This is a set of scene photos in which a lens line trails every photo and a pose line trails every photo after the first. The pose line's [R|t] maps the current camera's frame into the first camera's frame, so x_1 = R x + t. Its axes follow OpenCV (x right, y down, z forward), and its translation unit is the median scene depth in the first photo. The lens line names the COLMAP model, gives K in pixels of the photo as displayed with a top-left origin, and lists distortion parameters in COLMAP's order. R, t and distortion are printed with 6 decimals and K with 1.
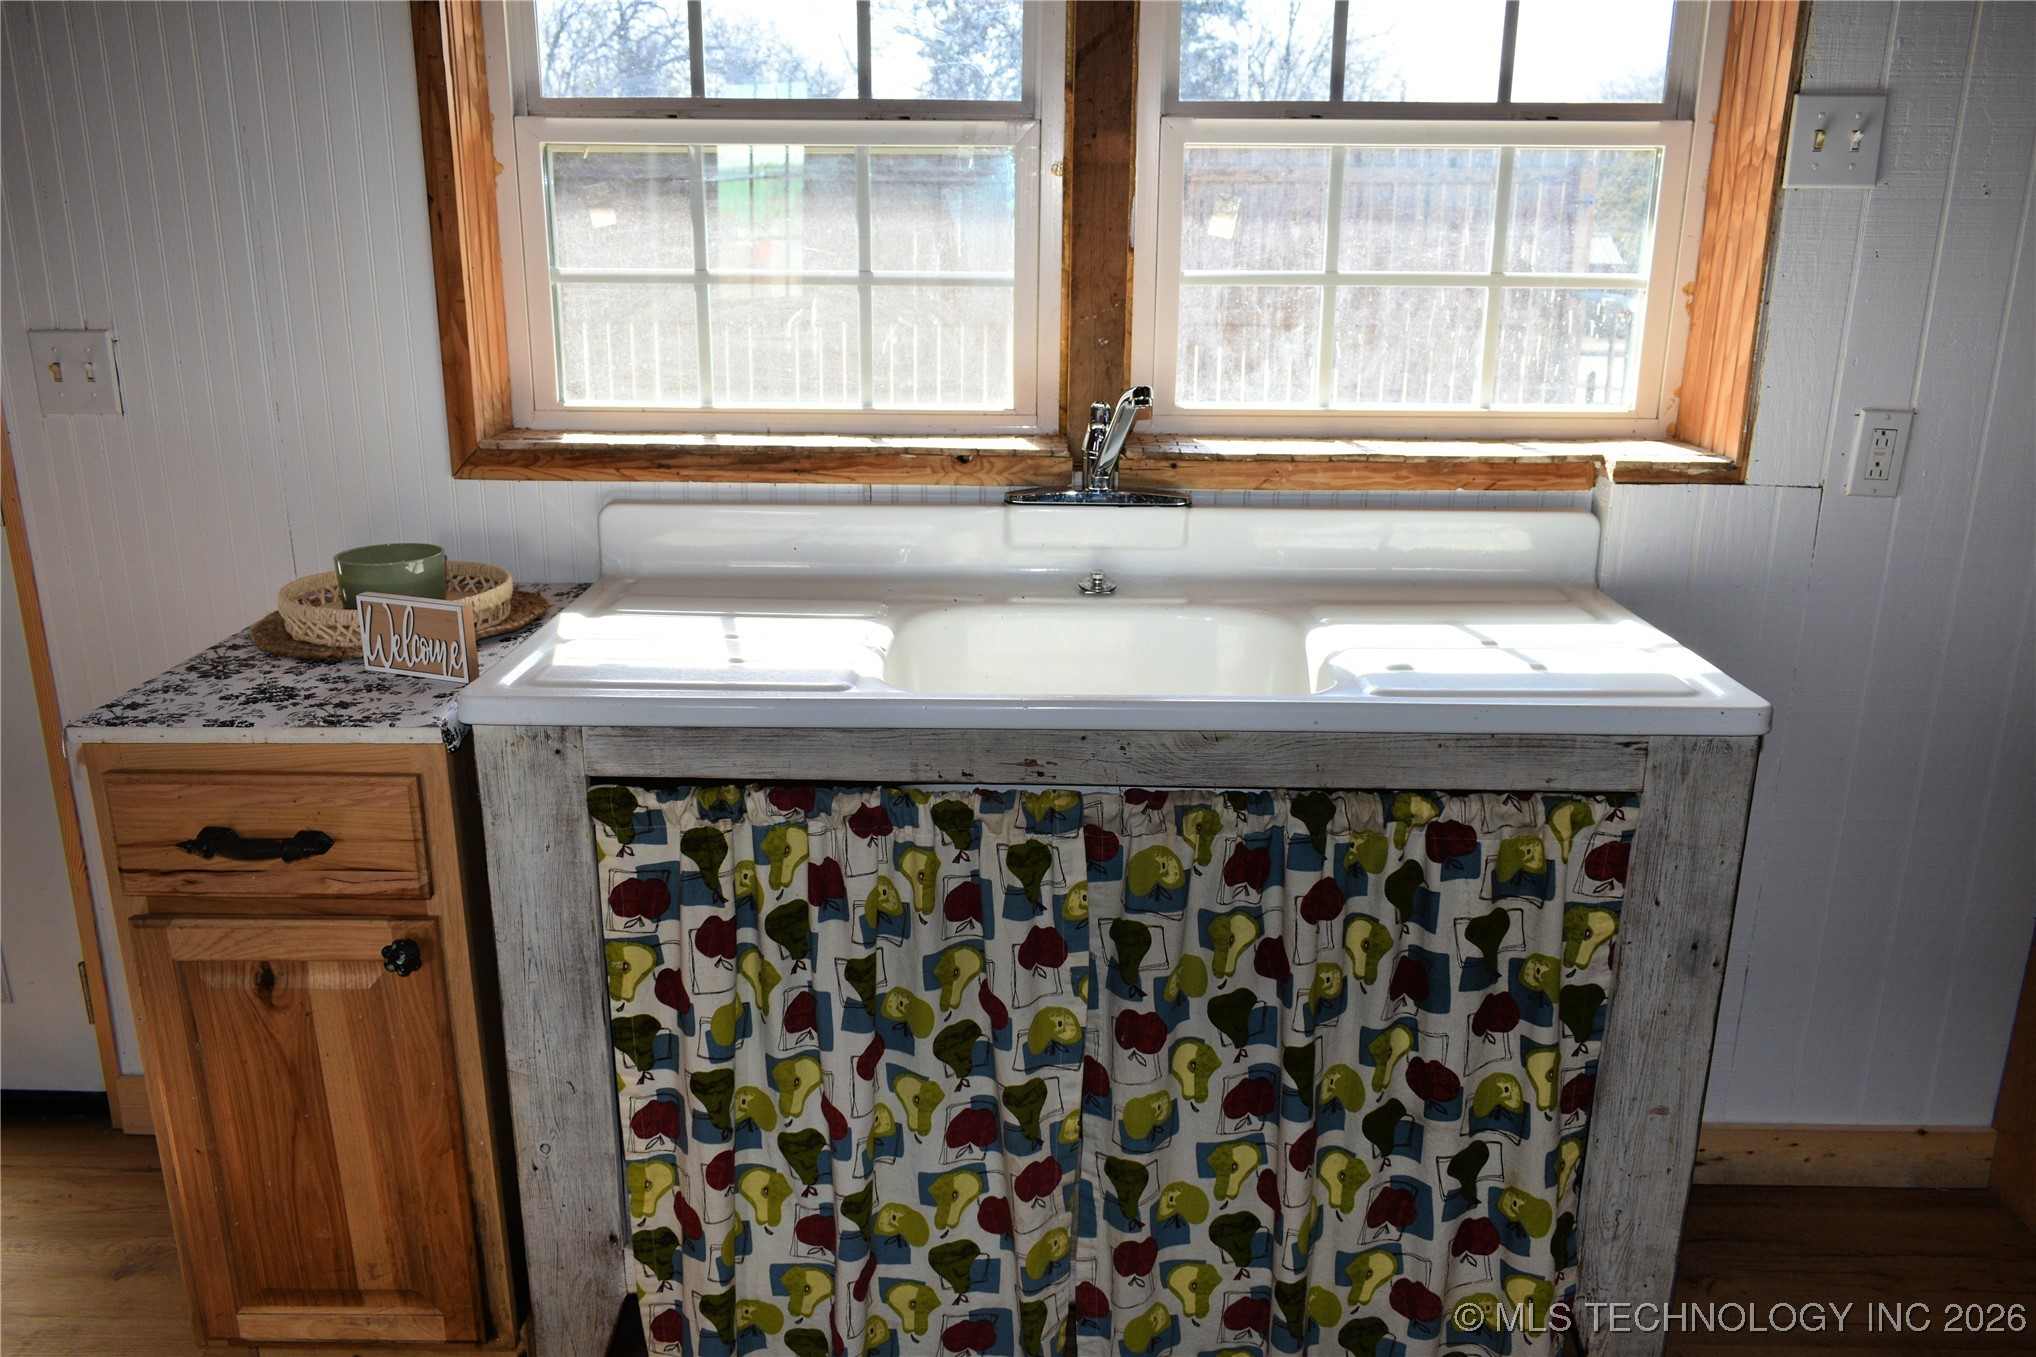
lens RADIAL K [[1548.5, 0, 1026.2], [0, 1548.5, 680.6], [0, 0, 1]] dist [-0.019267, 0.007143]
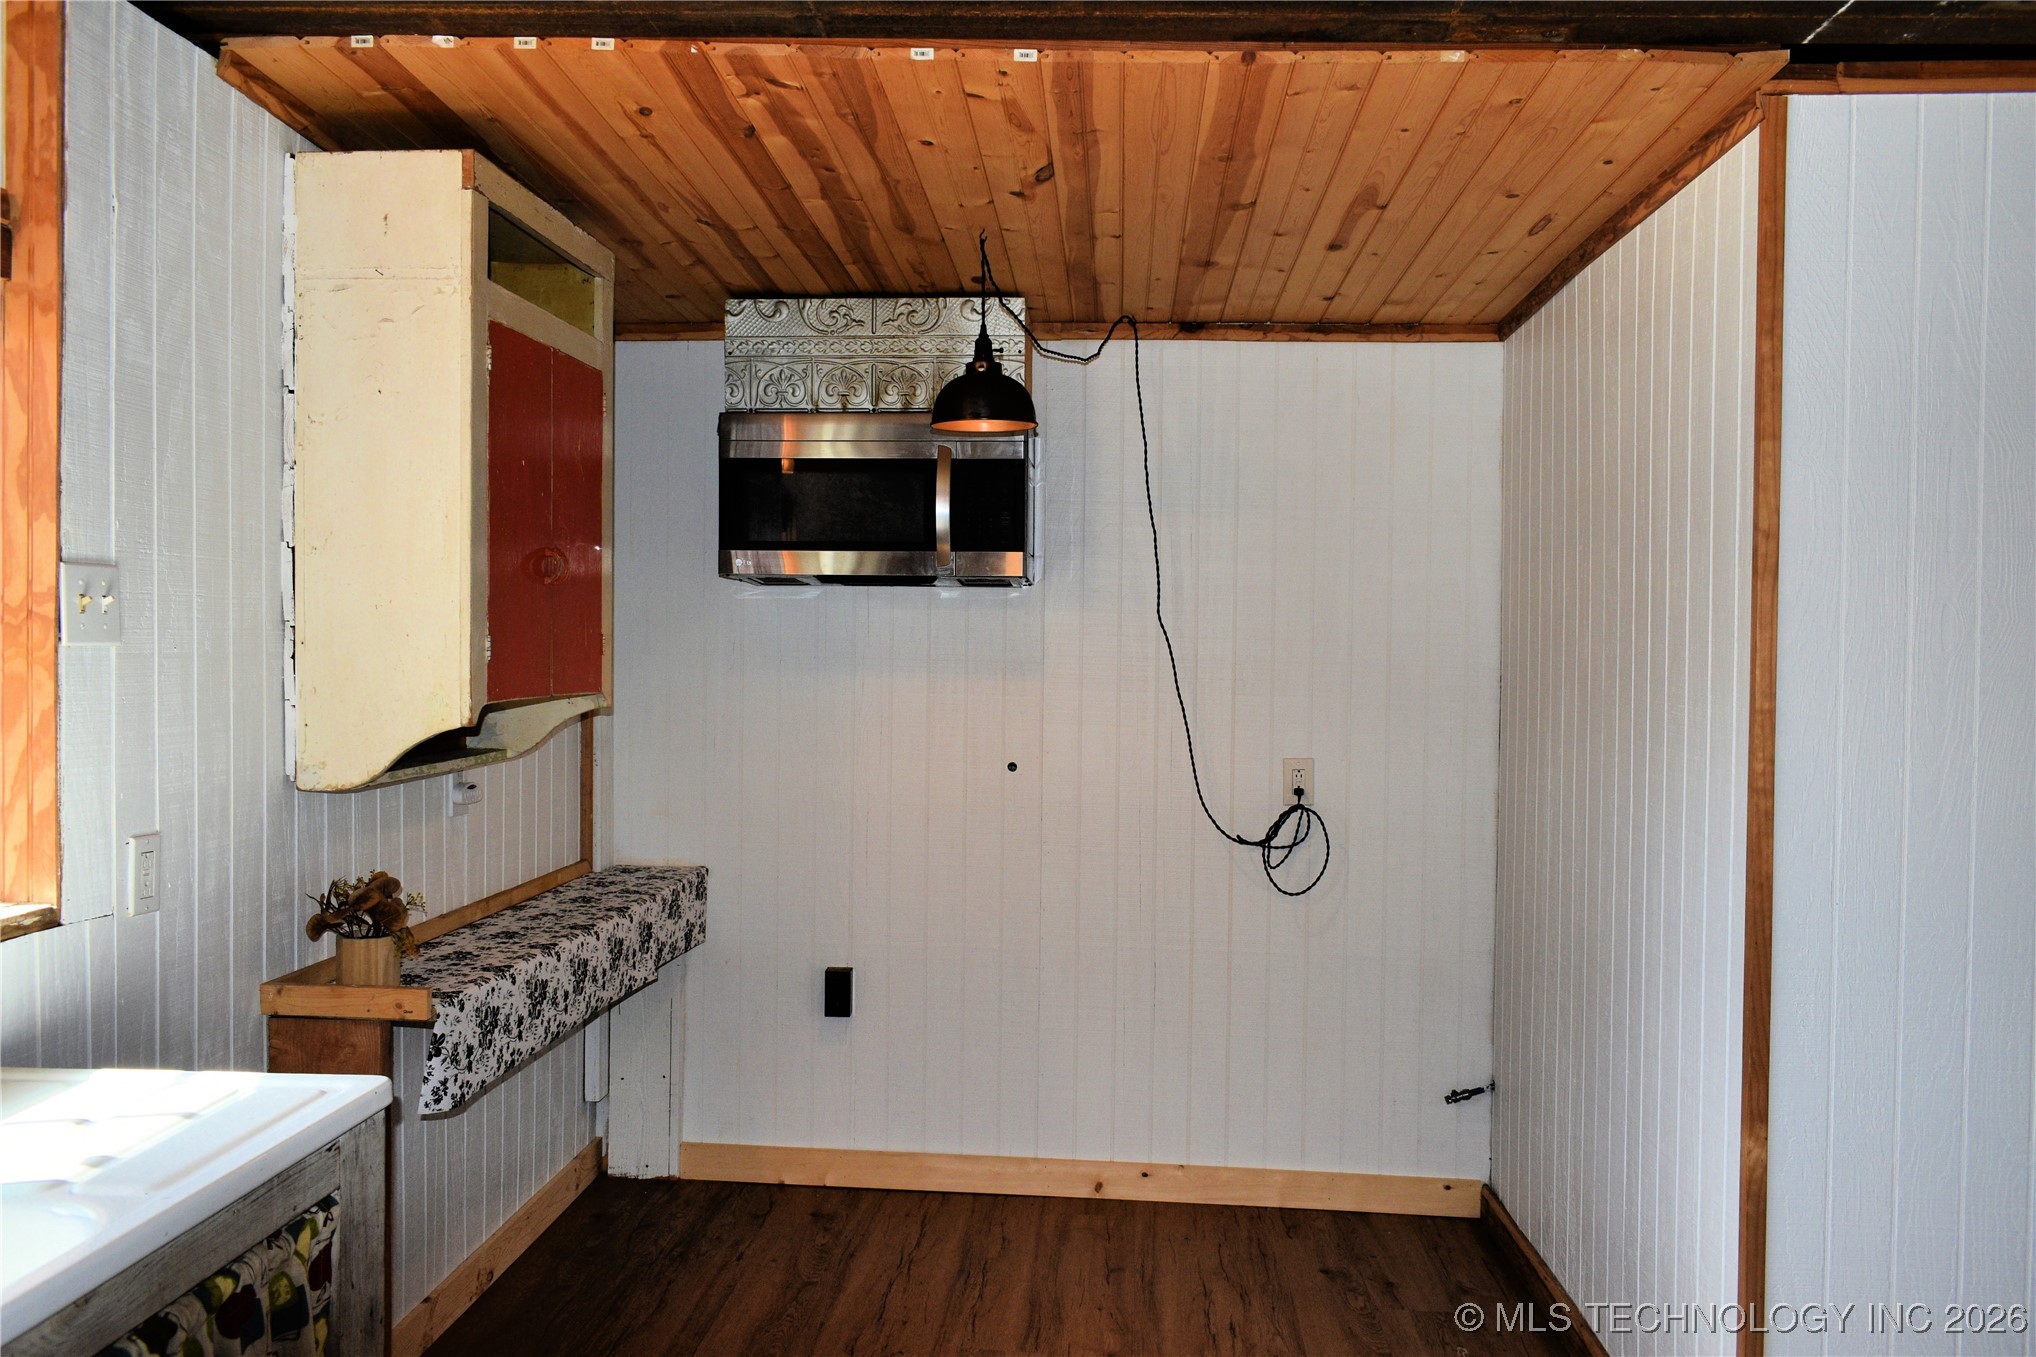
lens RADIAL K [[1609.1, 0, 1015.6], [0, 1609.1, 683.3], [0, 0, 1]] dist [-0.017599, 0.007980]
pose [[0.057063, -0.031974, 0.997858, -0.659449], [0.279628, 0.959995, 0.014770, -0.145812], [-0.958411, 0.278186, 0.063721, 0.350690]]
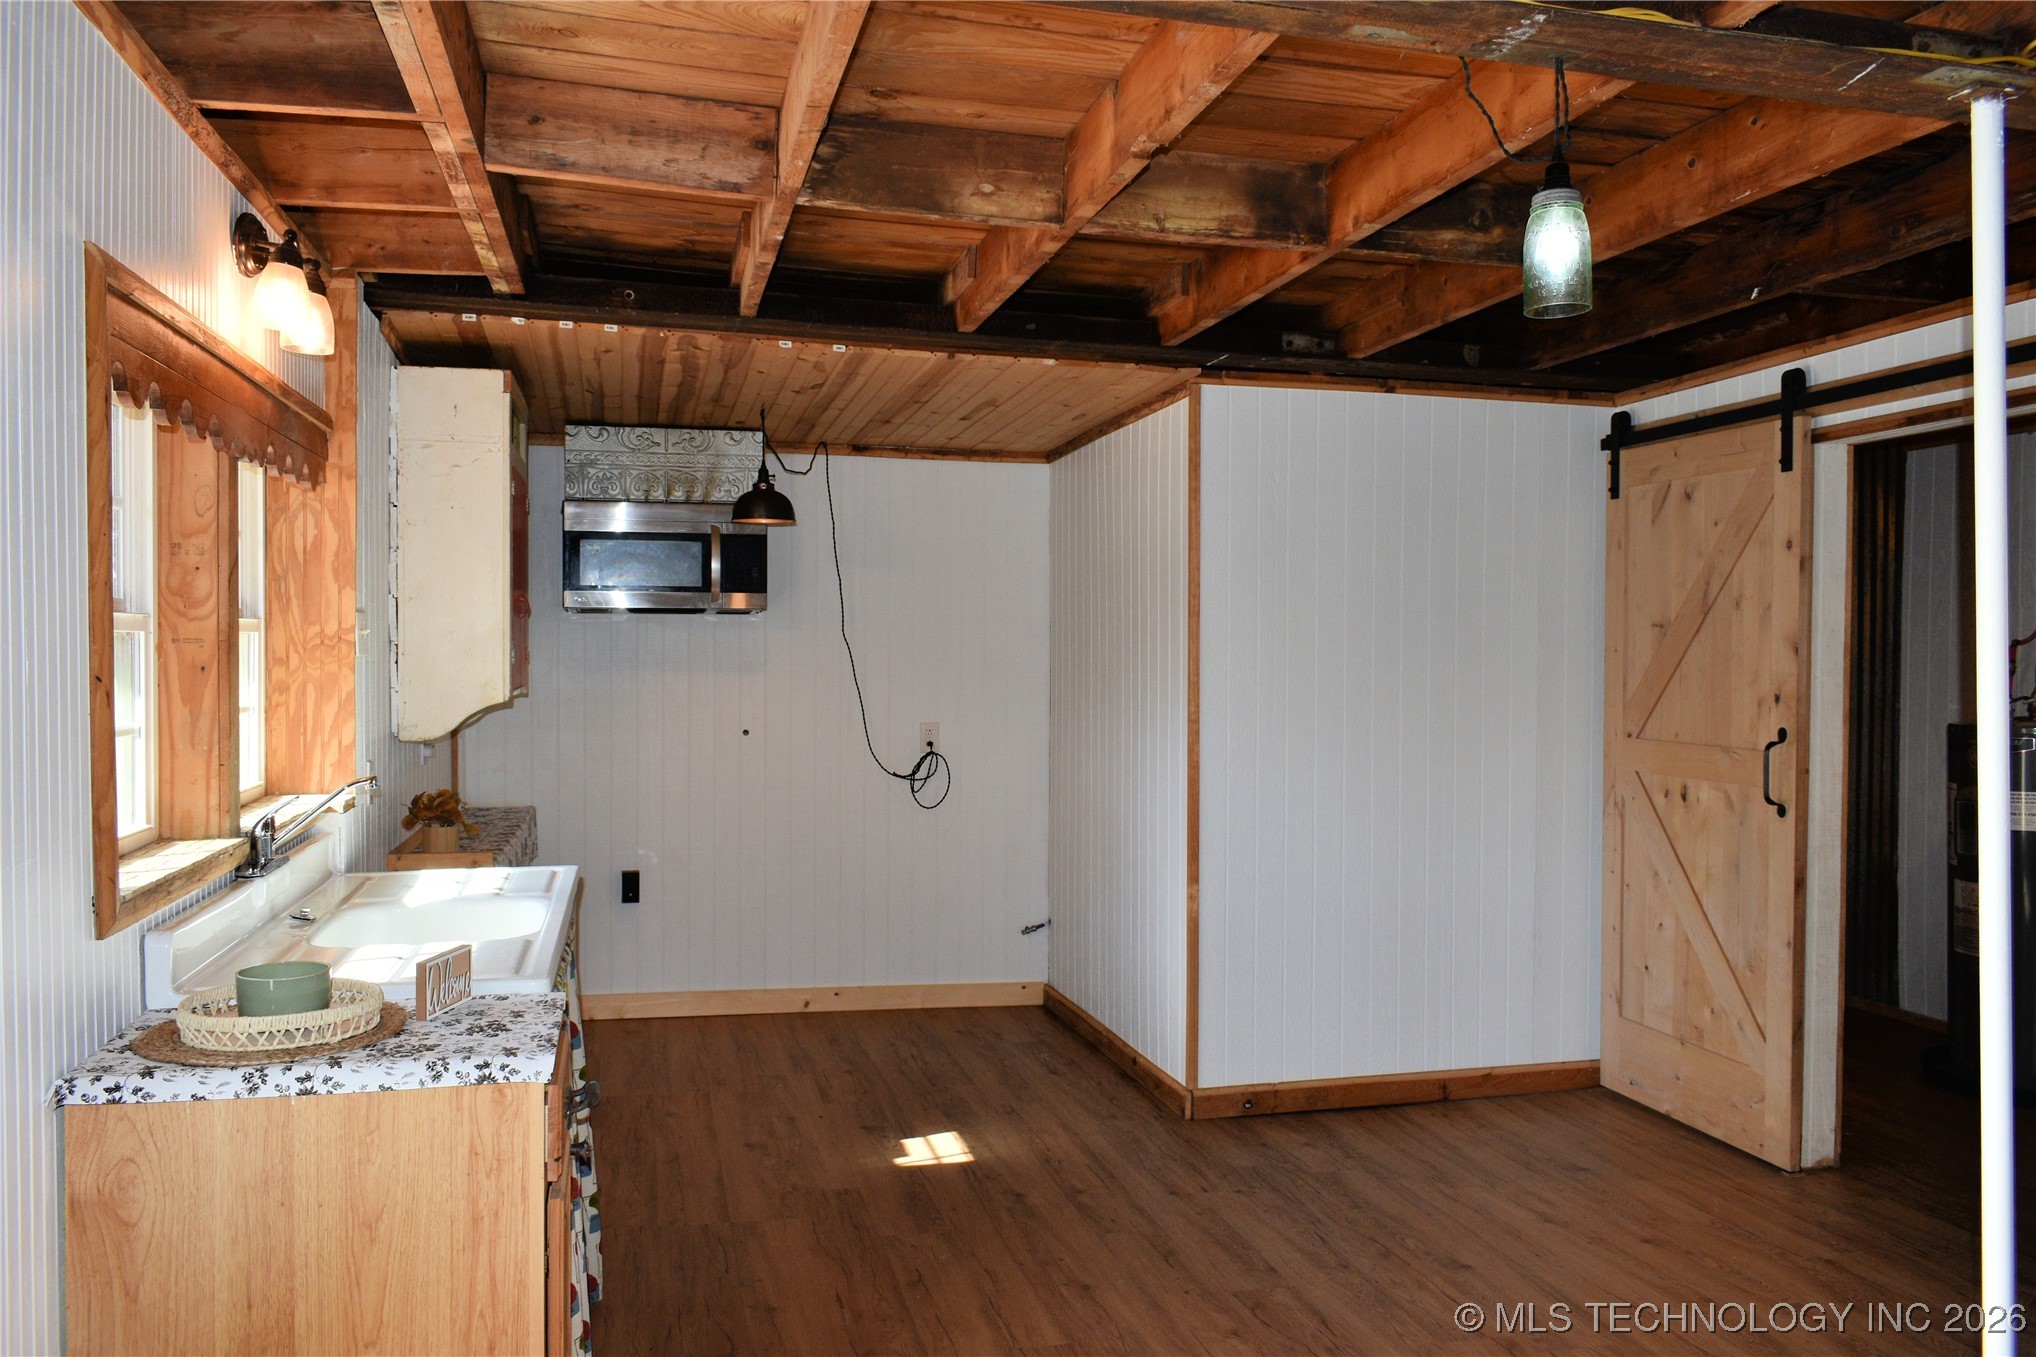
lens RADIAL K [[1560.5, 0, 1018.2], [0, 1560.5, 679.2], [0, 0, 1]] dist [-0.021496, 0.012493]
pose [[-0.251151, -0.025813, 0.967604, -1.909572], [0.274597, 0.956675, 0.096796, -0.288094], [-0.928181, 0.290012, -0.233182, 0.783564]]
